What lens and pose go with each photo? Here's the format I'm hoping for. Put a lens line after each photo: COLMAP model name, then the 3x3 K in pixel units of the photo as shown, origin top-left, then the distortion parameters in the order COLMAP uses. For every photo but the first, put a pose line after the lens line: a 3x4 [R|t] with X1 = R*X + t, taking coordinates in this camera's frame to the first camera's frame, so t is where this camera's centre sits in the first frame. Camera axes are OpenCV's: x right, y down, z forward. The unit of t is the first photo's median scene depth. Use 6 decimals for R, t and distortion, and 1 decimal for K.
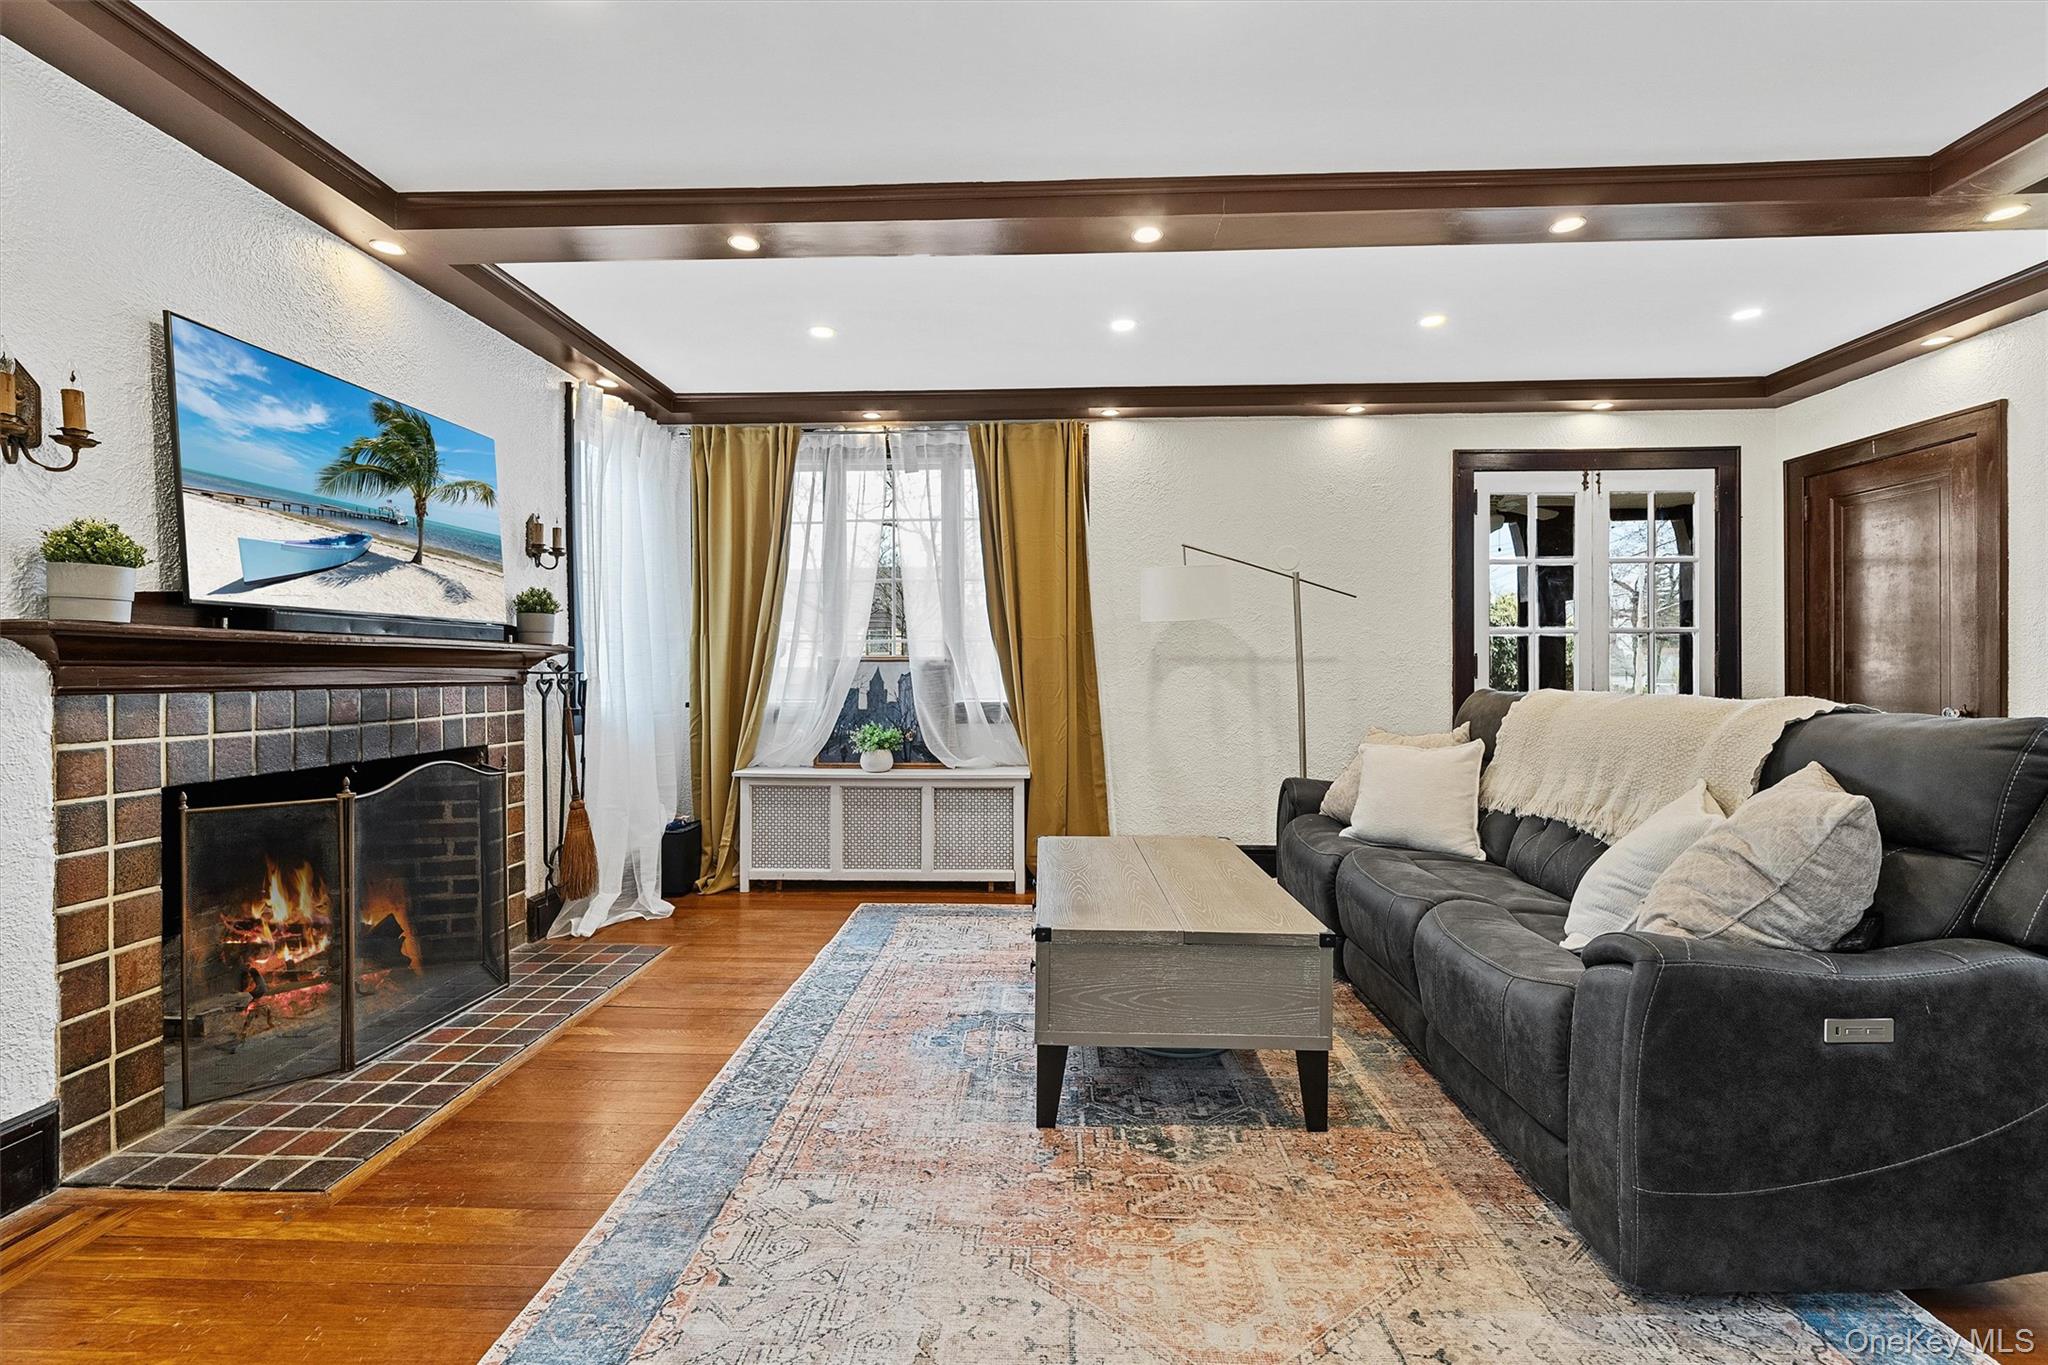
lens RADIAL K [[890.3, 0, 1022.0], [0, 890.3, 669.4], [0, 0, 1]] dist [-0.001003, -0.000053]
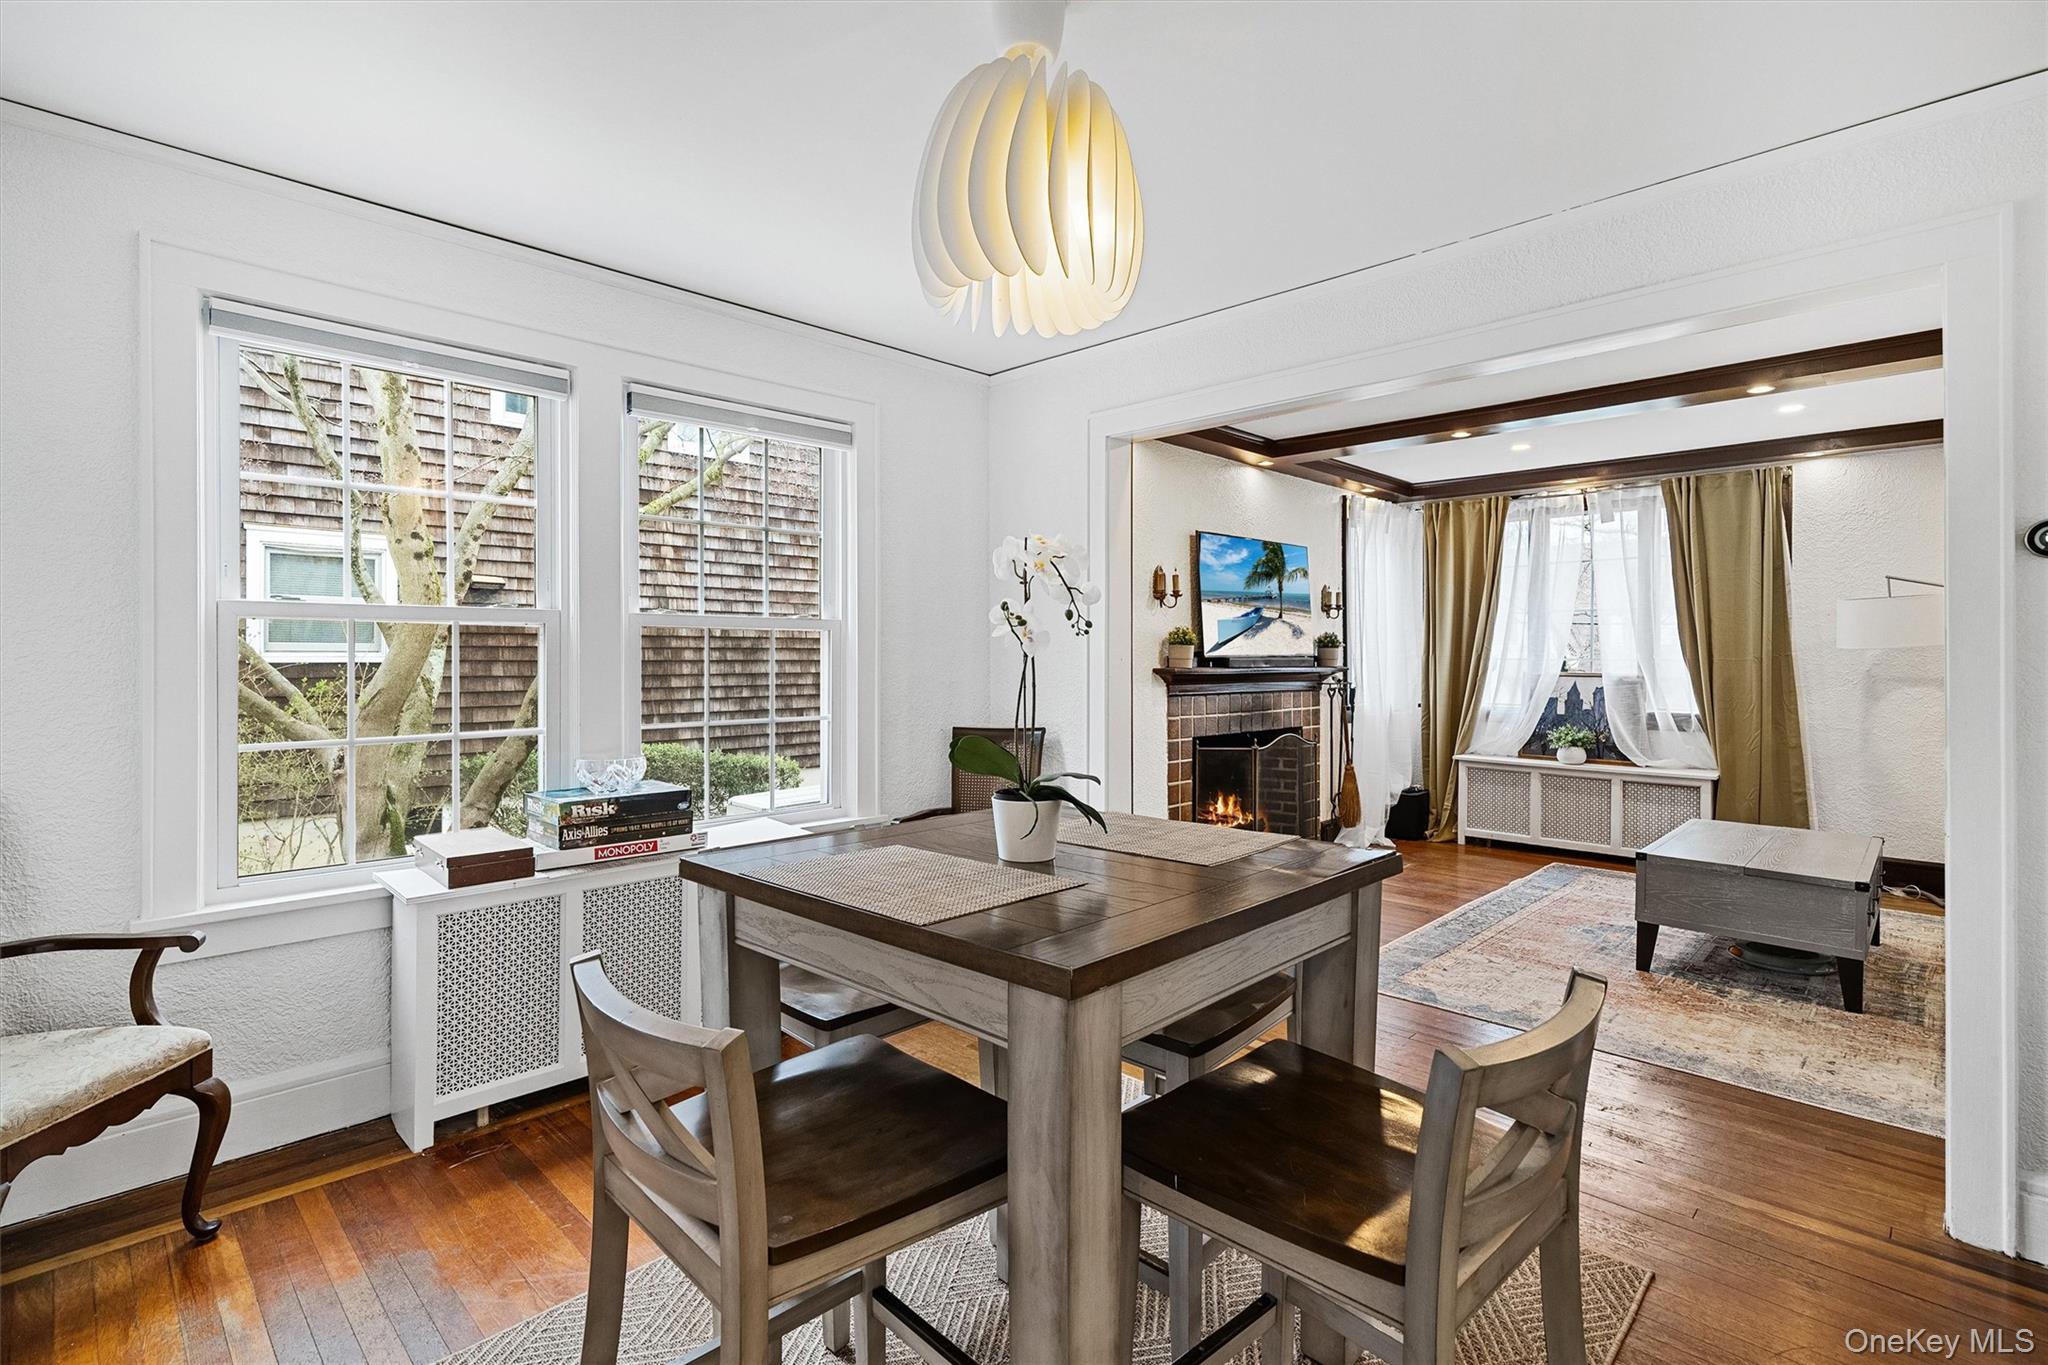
lens RADIAL K [[966.0, 0, 1019.9], [0, 966.0, 660.5], [0, 0, 1]] dist [0.001021, -0.000200]
pose [[0.738513, 0.007820, -0.674194, 0.232387], [-0.004685, 0.999968, 0.006468, -0.048143], [0.674223, -0.001618, 0.738526, -0.690842]]
